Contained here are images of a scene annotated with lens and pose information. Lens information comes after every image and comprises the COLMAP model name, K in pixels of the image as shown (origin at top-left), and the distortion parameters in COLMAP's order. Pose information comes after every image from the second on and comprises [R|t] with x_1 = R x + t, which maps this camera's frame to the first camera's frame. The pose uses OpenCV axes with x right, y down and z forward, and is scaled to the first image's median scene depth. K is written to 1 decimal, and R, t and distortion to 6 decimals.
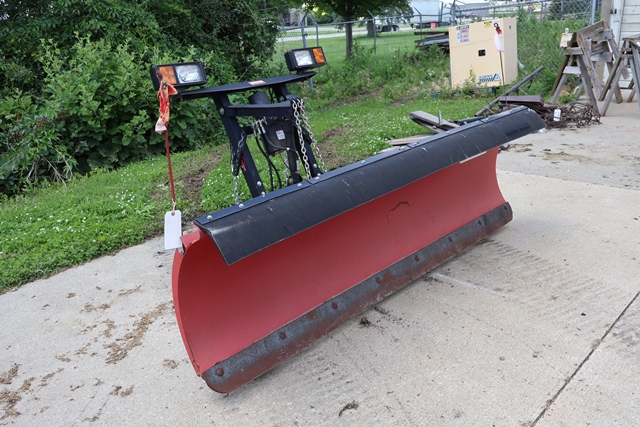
lens RADIAL K [[590.8, 0, 318.3], [0, 590.8, 212.0], [0, 0, 1]] dist [-0.003824, 0.000000]
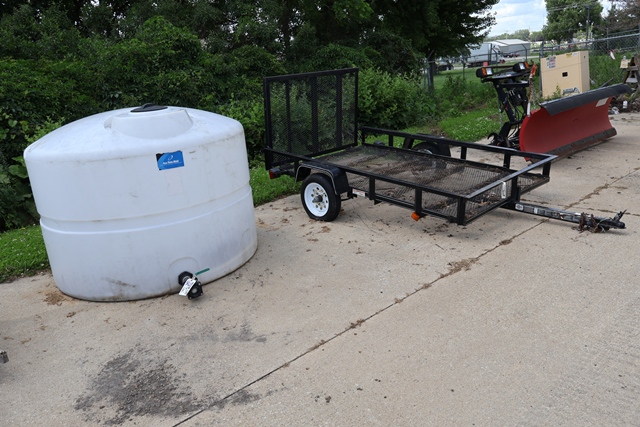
lens RADIAL K [[529.4, 0, 321.9], [0, 529.4, 214.9], [0, 0, 1]] dist [-0.010864, -0.014159]
pose [[0.995033, -0.005283, -0.099401, -0.208442], [0.001646, 0.999327, -0.036640, 0.137239], [0.099528, 0.036295, 0.994373, -0.385551]]
